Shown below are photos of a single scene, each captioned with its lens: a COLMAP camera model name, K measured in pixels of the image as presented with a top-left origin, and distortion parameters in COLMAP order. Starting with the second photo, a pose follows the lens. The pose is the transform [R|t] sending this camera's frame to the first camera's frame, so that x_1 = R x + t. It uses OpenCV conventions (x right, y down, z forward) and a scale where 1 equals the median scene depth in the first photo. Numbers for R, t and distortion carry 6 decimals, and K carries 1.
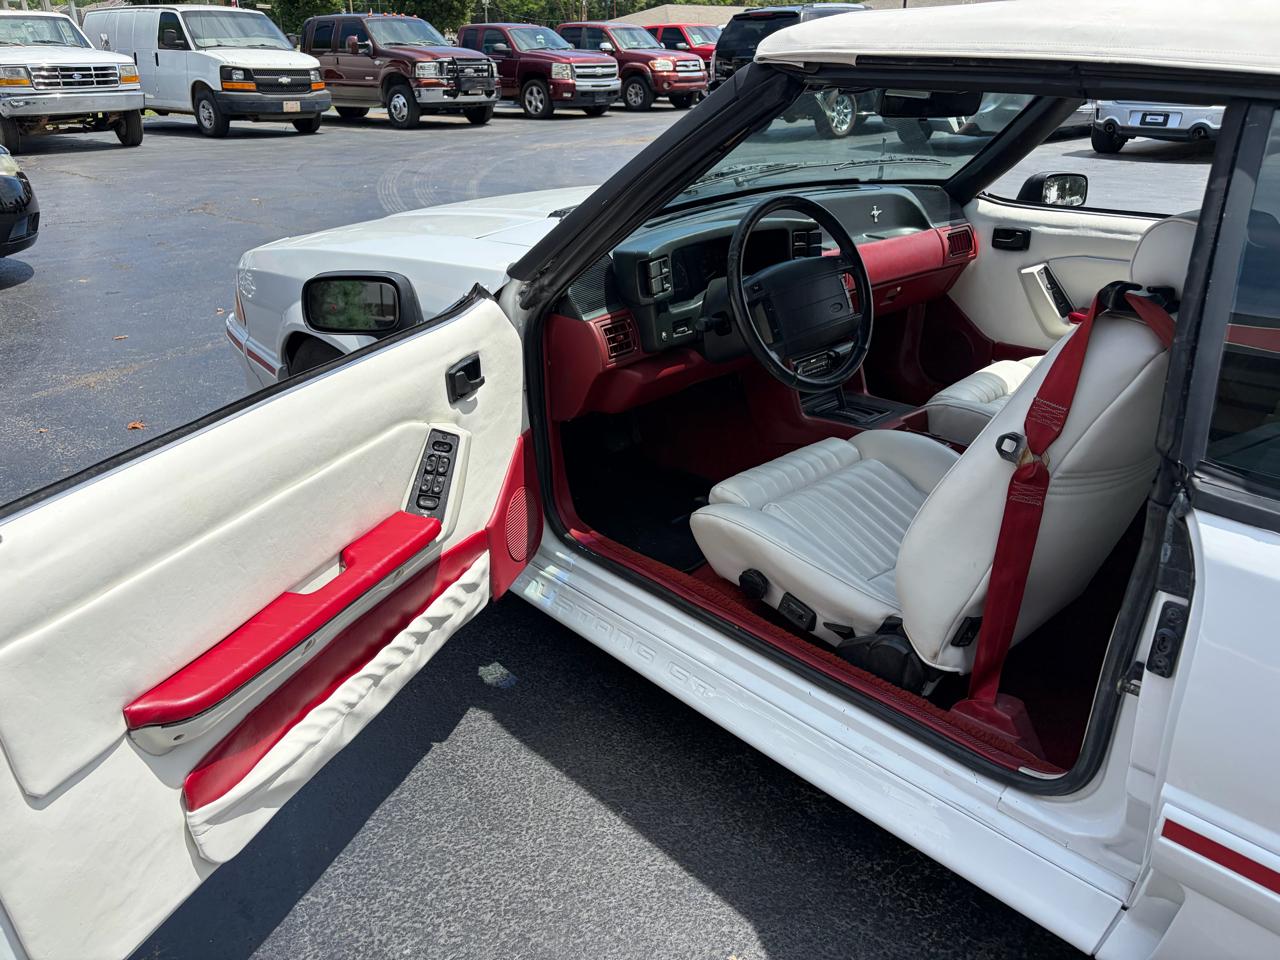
lens RADIAL K [[975.4, 0, 647.0], [0, 975.4, 468.3], [0, 0, 1]] dist [0.057849, -0.059921]
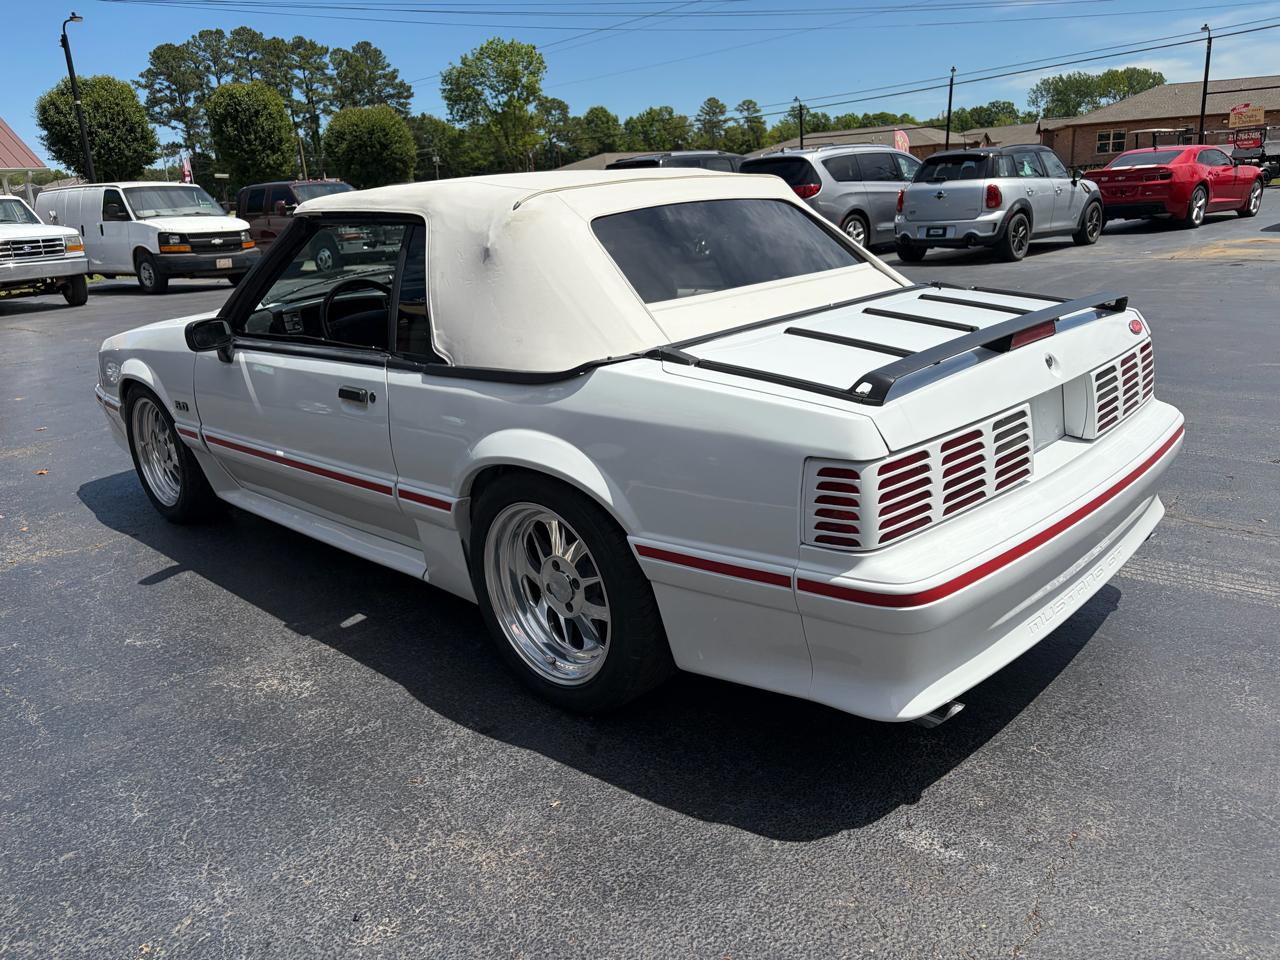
lens RADIAL K [[975.4, 0, 641.2], [0, 975.4, 486.4], [0, 0, 1]] dist [0.057849, -0.059921]
pose [[0.997550, -0.064282, 0.027592, 0.068478], [0.066963, 0.991577, -0.110863, 0.042271], [-0.020234, 0.112439, 0.993453, -0.098782]]
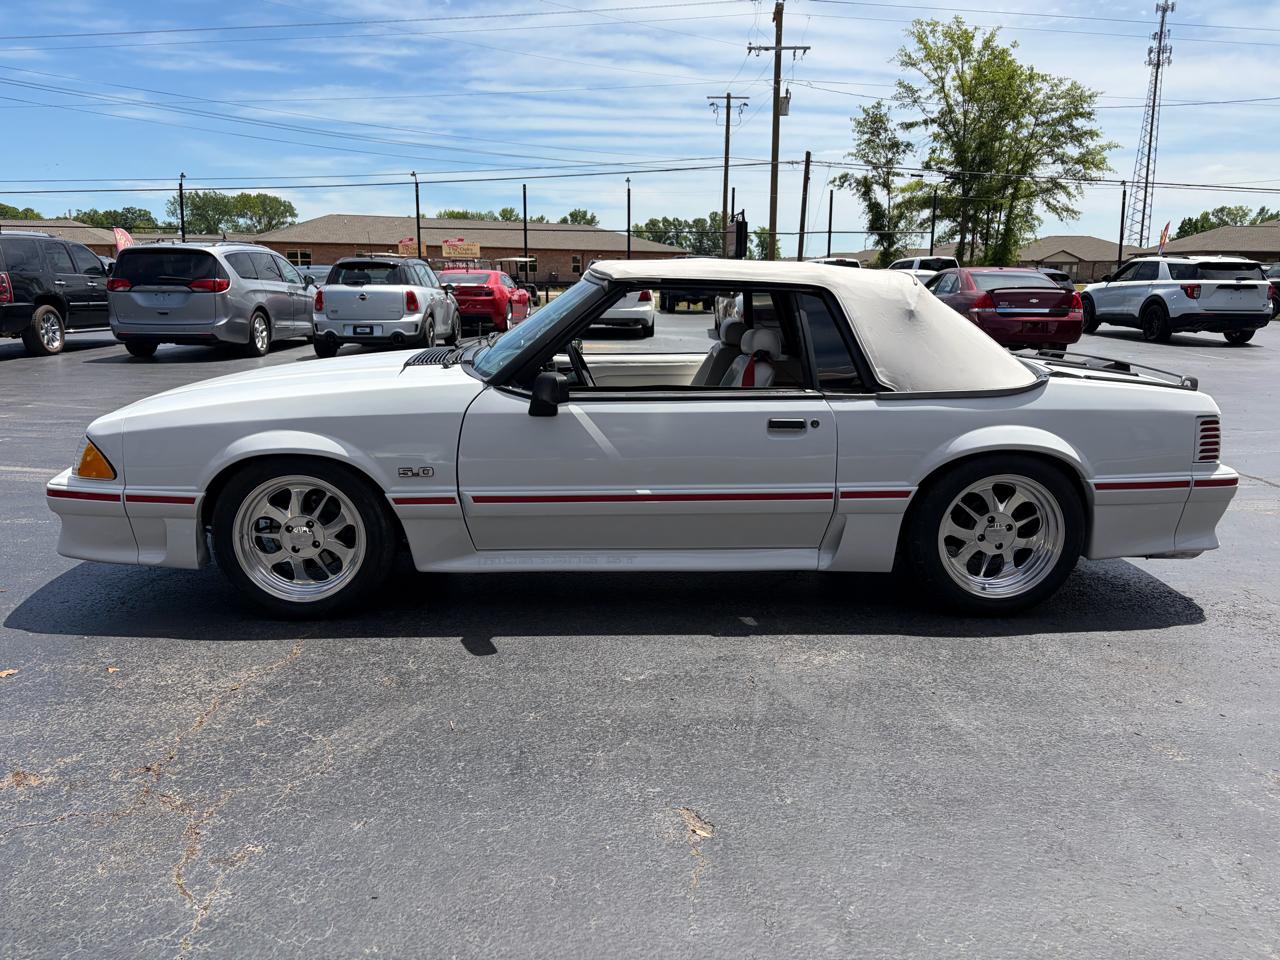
lens RADIAL K [[975.4, 0, 642.1], [0, 975.4, 485.3], [0, 0, 1]] dist [0.057849, -0.059921]
pose [[0.655742, -0.145834, 0.740766, -0.155812], [0.286642, 0.955791, -0.065577, 0.021518], [-0.698454, 0.255337, 0.668554, -0.045491]]
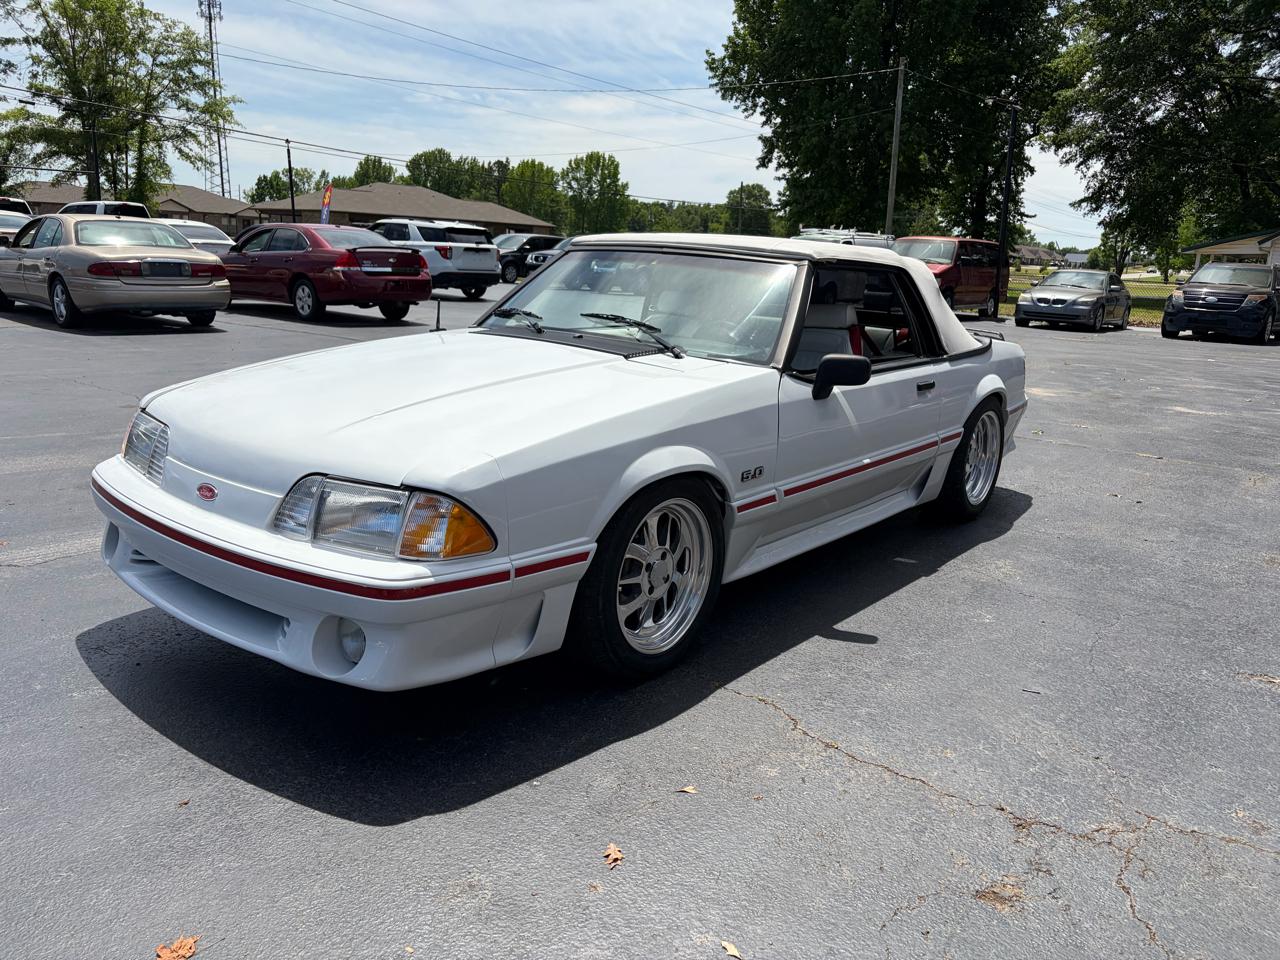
lens RADIAL K [[975.4, 0, 648.2], [0, 975.4, 474.6], [0, 0, 1]] dist [0.057849, -0.059921]
pose [[-0.149932, -0.219401, 0.964045, -0.212106], [0.350798, 0.899824, 0.259342, -0.065779], [-0.924371, 0.377069, -0.057947, 0.159633]]
